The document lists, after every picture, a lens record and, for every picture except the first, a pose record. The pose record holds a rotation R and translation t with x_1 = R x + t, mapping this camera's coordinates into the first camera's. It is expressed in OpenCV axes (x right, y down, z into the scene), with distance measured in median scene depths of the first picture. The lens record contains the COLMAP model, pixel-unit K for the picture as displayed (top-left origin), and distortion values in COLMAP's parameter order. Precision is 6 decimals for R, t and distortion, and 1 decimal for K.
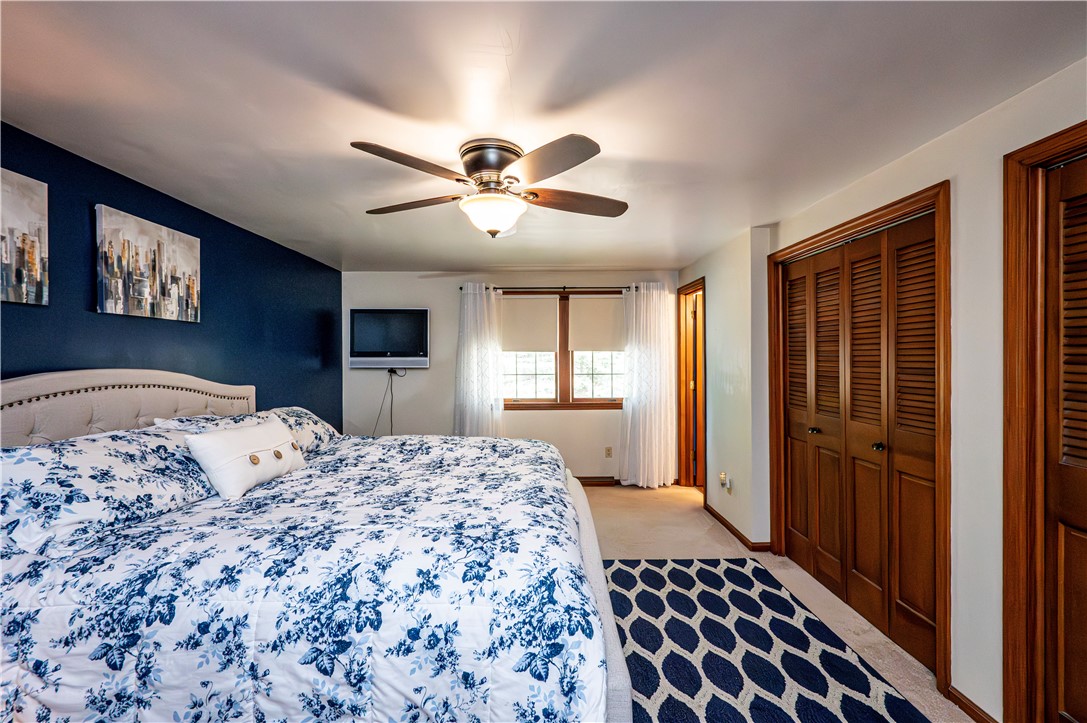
lens RADIAL K [[437.3, 0, 542.7], [0, 437.3, 363.0], [0, 0, 1]] dist [-0.000395, -0.000191]
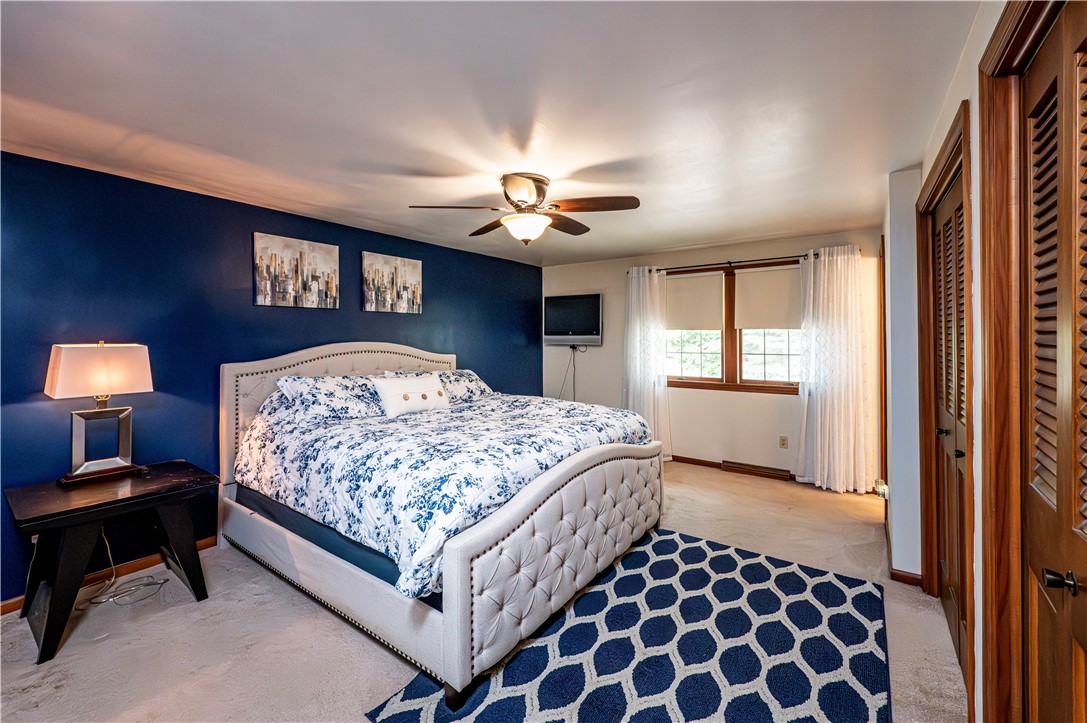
lens RADIAL K [[440.6, 0, 544.6], [0, 440.6, 344.7], [0, 0, 1]] dist [0.002822, -0.000004]
pose [[0.805629, 0.013627, -0.592264, 0.502519], [-0.008727, 0.999900, 0.011134, -0.001063], [0.592357, -0.003801, 0.805667, -0.025201]]
